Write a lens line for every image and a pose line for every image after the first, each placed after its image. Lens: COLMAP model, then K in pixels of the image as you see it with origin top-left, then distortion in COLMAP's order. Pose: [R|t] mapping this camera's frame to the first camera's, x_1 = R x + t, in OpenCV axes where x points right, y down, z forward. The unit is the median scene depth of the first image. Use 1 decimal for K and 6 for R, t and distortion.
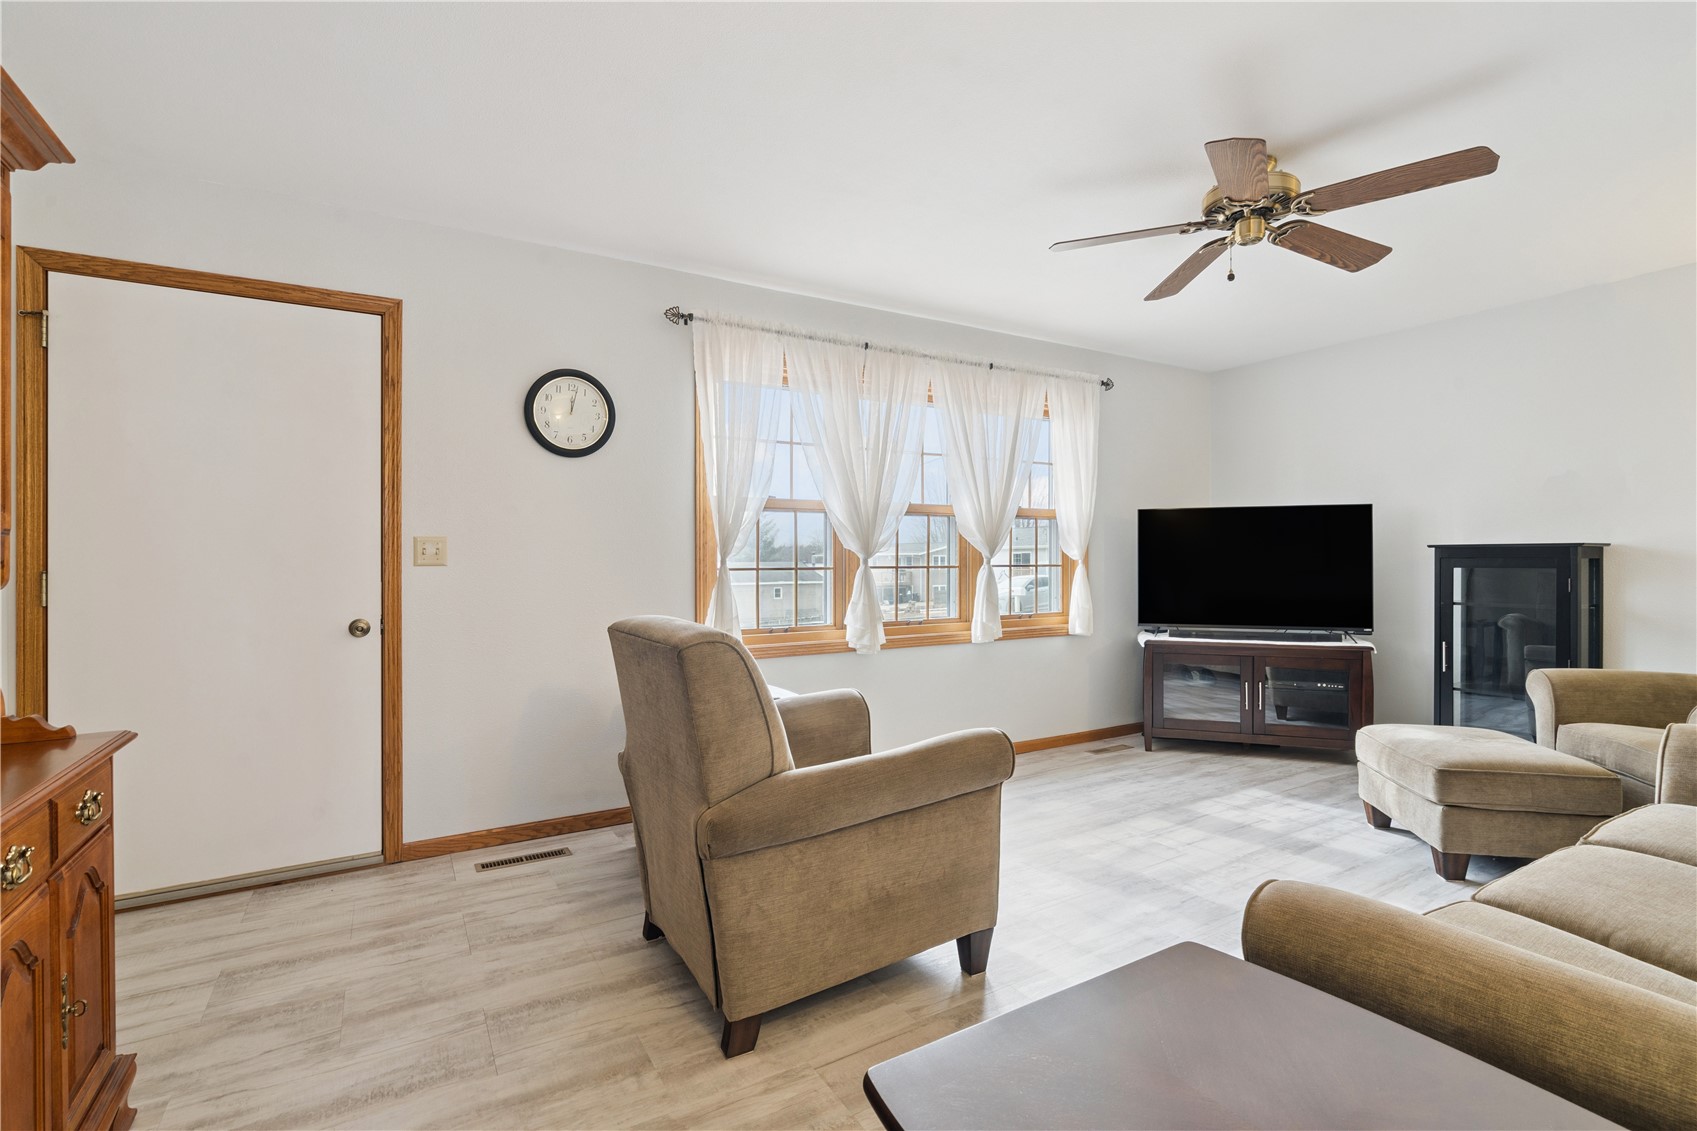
lens RADIAL K [[770.9, 0, 854.2], [0, 770.9, 566.5], [0, 0, 1]] dist [-0.006008, 0.003119]
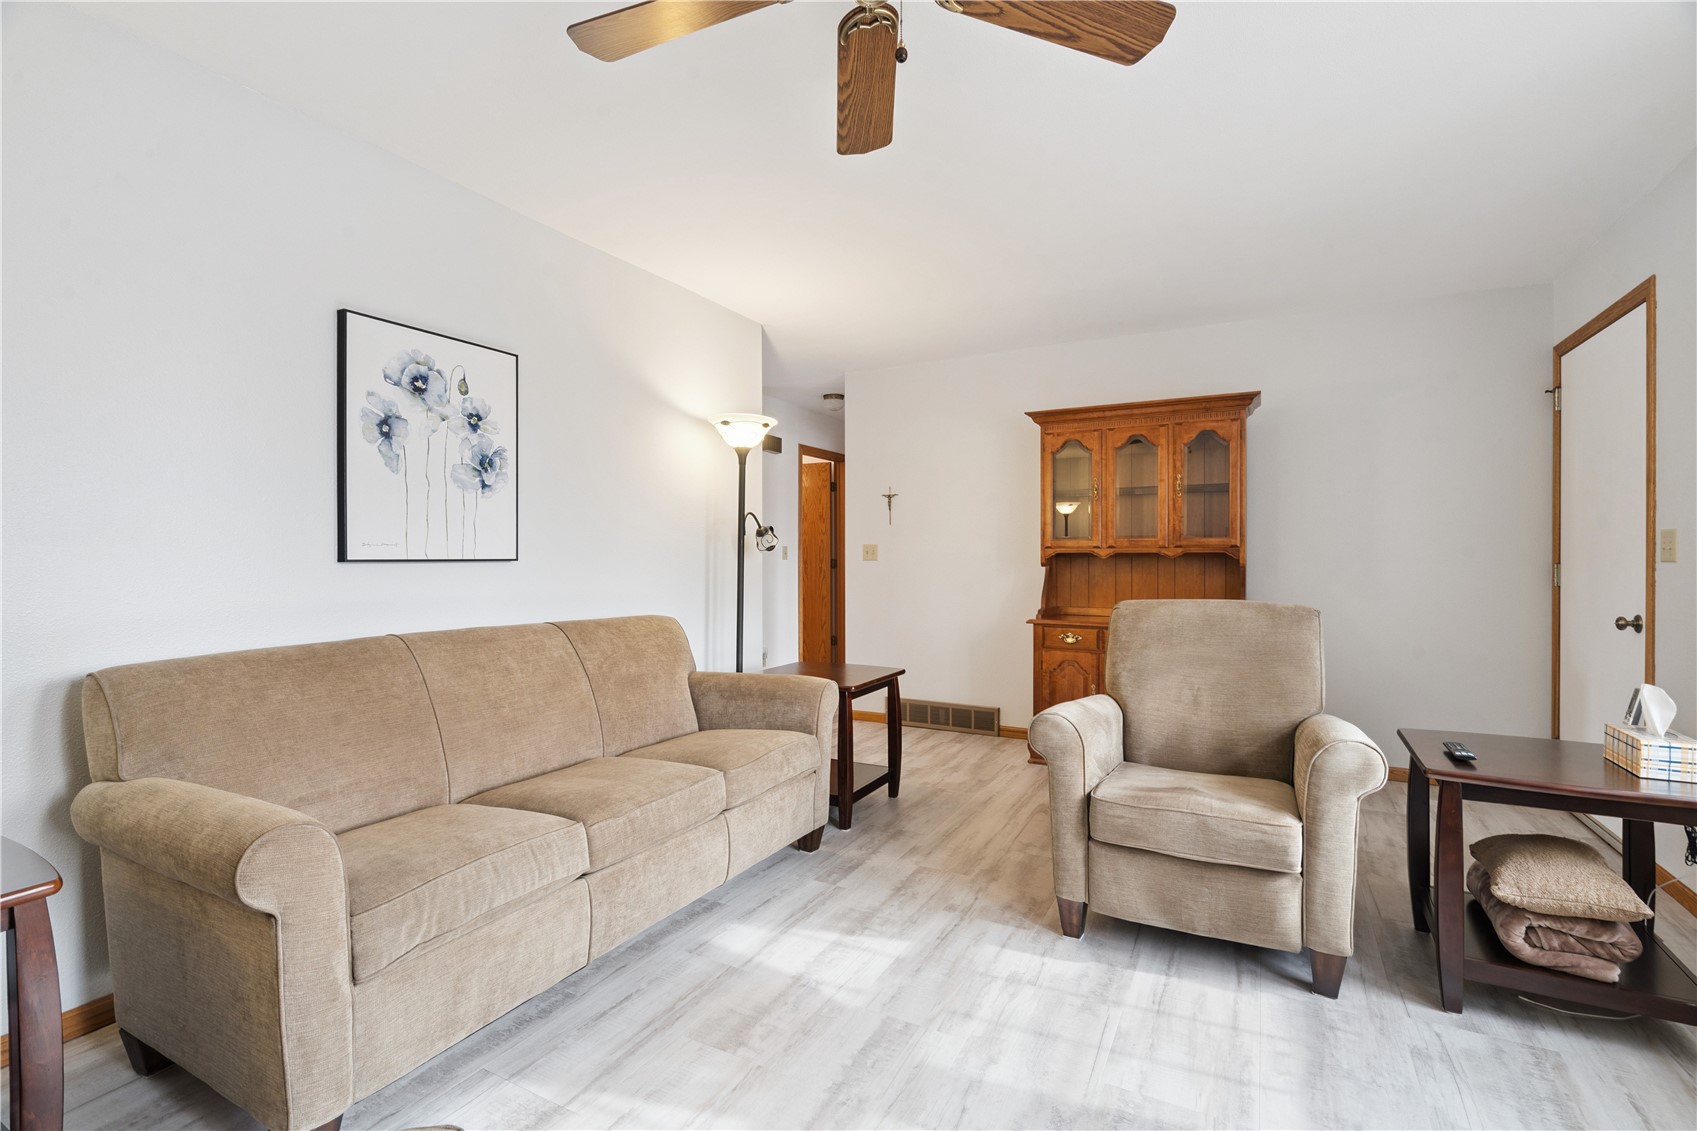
lens RADIAL K [[770.9, 0, 846.8], [0, 770.9, 561.3], [0, 0, 1]] dist [-0.006008, 0.003119]
pose [[-0.856982, 0.009502, -0.515259, 0.713532], [0.003925, 0.999921, 0.011912, -0.013130], [0.515332, 0.008186, -0.856952, 1.277534]]
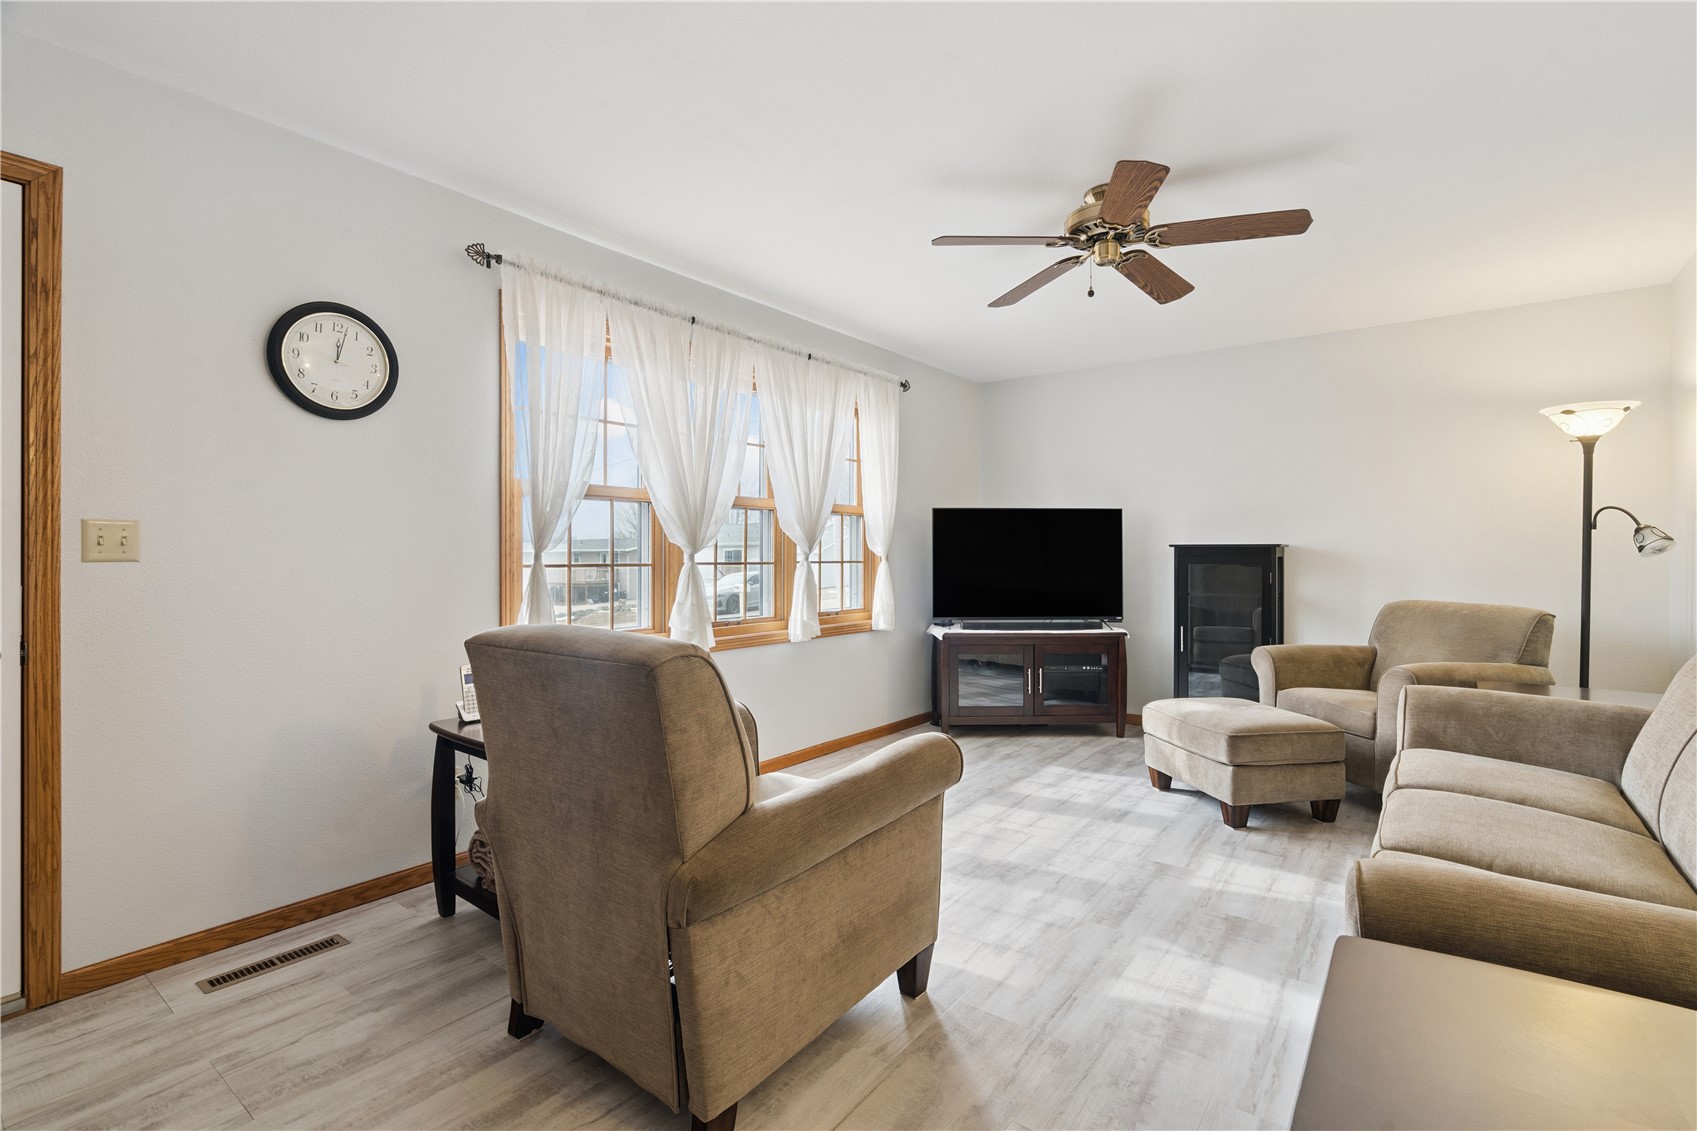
lens RADIAL K [[770.9, 0, 851.3], [0, 770.9, 560.7], [0, 0, 1]] dist [-0.006008, 0.003119]
pose [[0.926949, 0.001123, 0.375186, -0.194872], [0.000176, 0.999994, -0.003427, 0.000785], [-0.375187, 0.003243, 0.926943, 0.112938]]
